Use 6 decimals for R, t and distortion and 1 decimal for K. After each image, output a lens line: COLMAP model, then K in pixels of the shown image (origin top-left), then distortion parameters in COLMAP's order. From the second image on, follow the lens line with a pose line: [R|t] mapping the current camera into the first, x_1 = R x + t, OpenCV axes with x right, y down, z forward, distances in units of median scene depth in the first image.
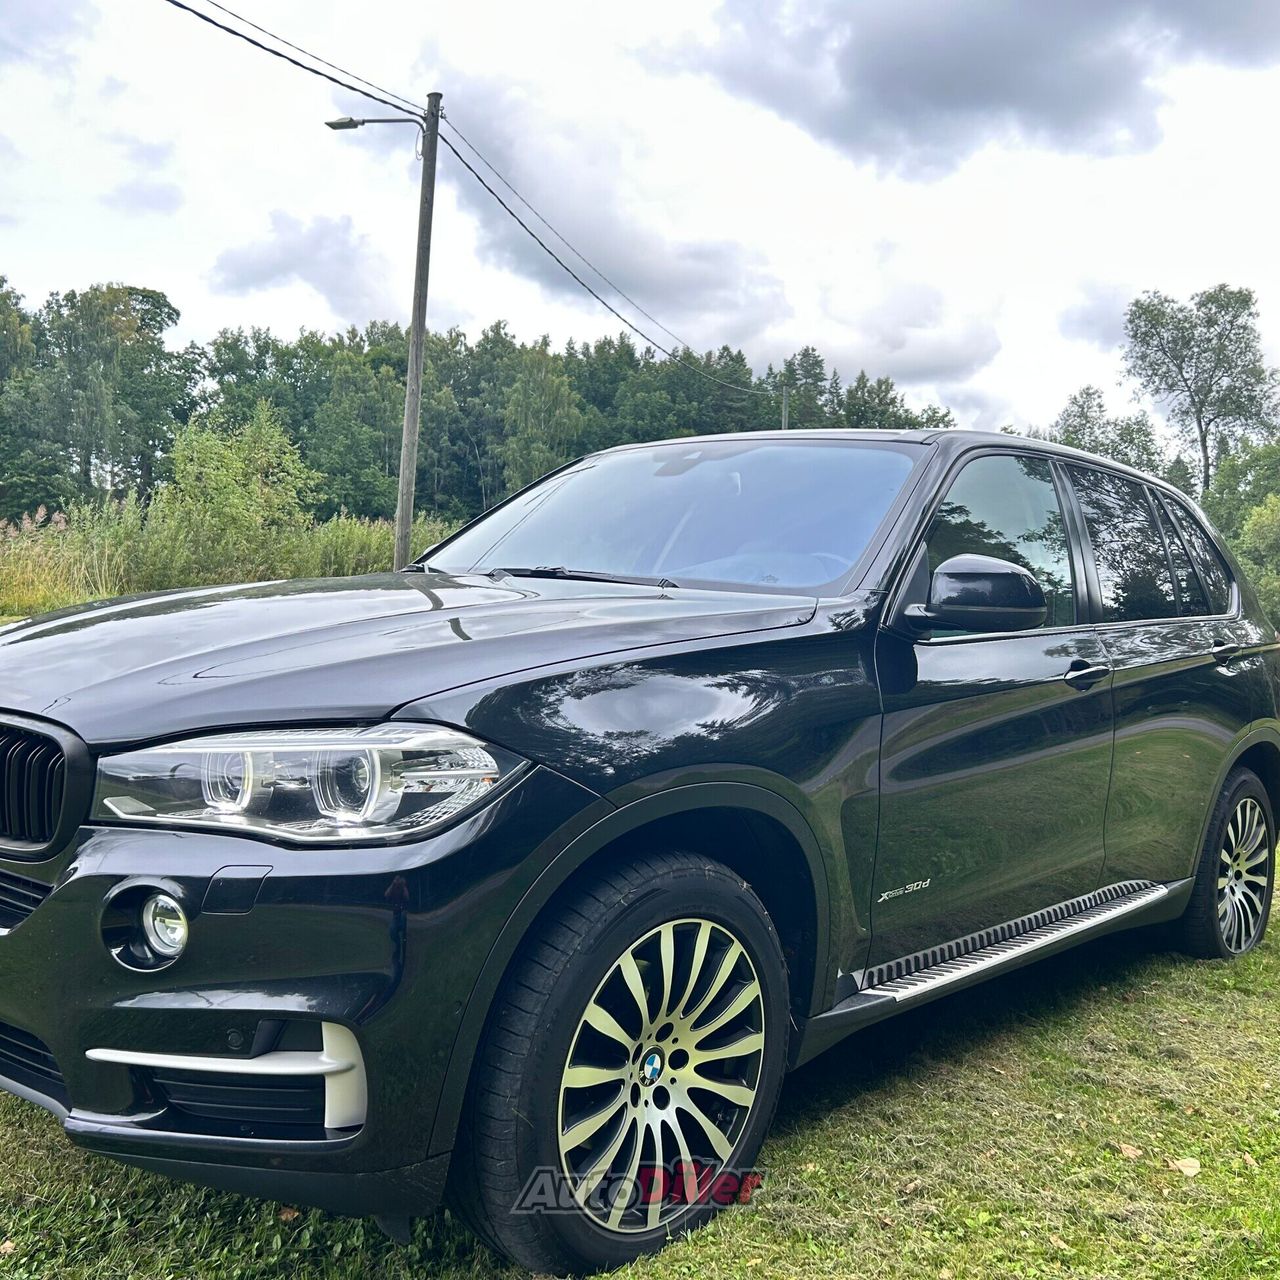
lens RADIAL K [[1292.8, 0, 633.2], [0, 1292.8, 665.7], [0, 0, 1]] dist [0.020882, 0.000000]
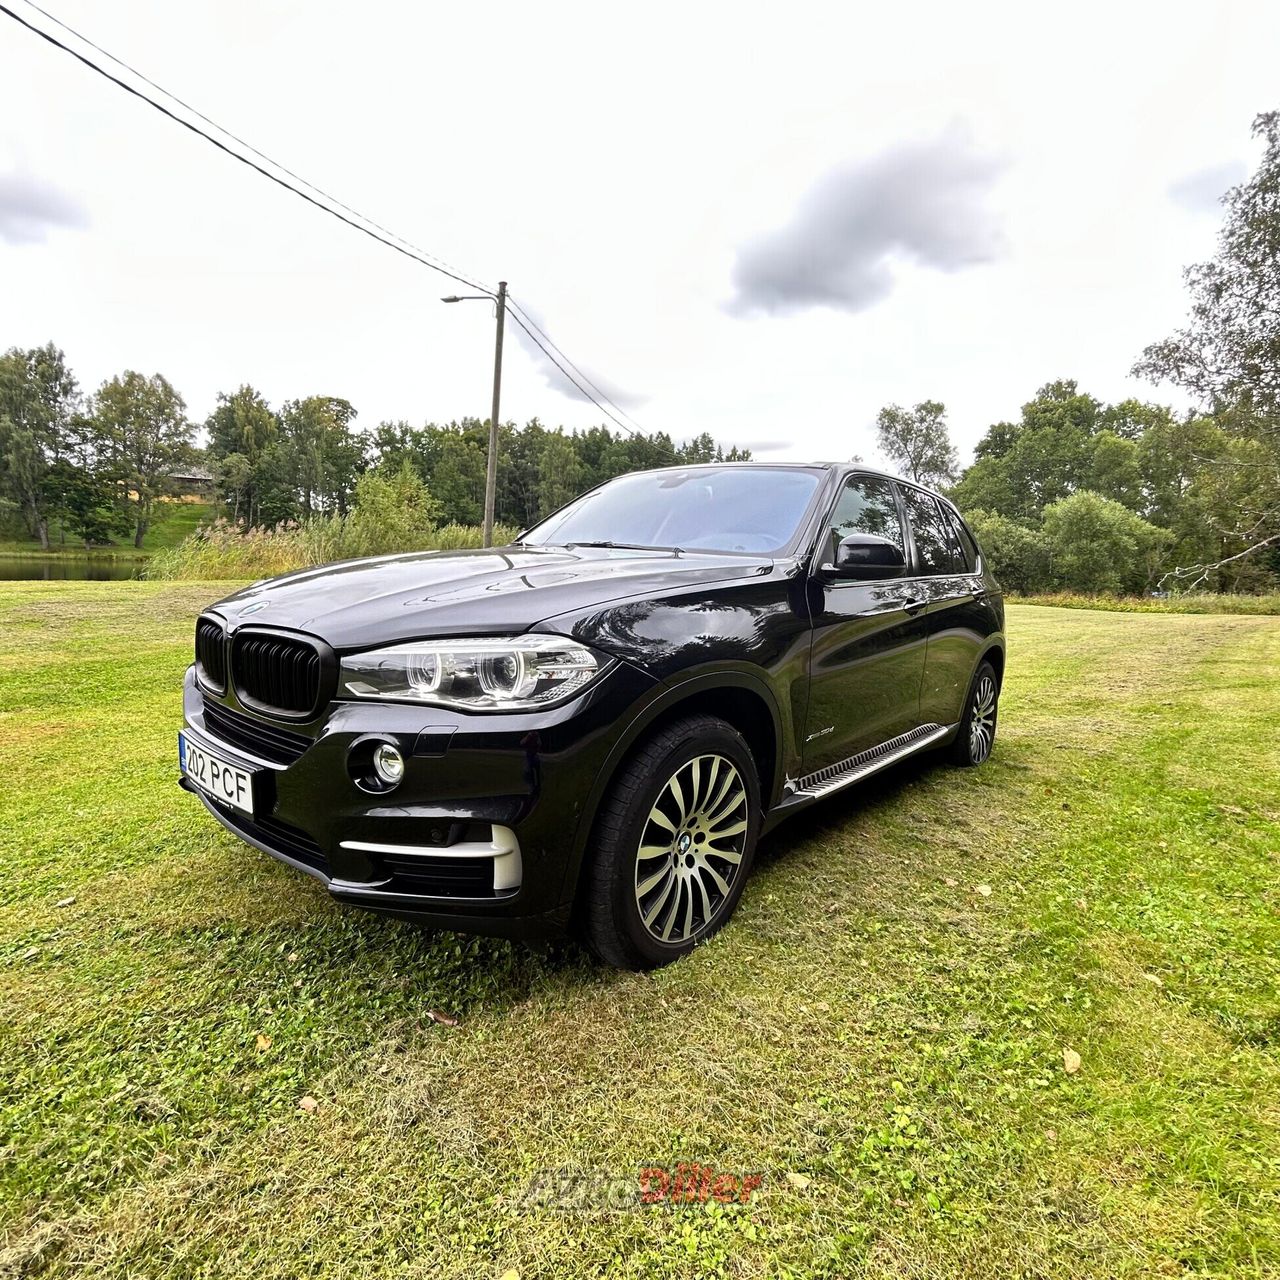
lens RADIAL K [[695.9, 0, 634.3], [0, 695.9, 654.1], [0, 0, 1]] dist [-0.007004, 0.005722]
pose [[0.999378, -0.005095, 0.034904, -0.060604], [0.002731, 0.997719, 0.067445, 0.008147], [-0.035168, -0.067308, 0.997112, 0.106806]]
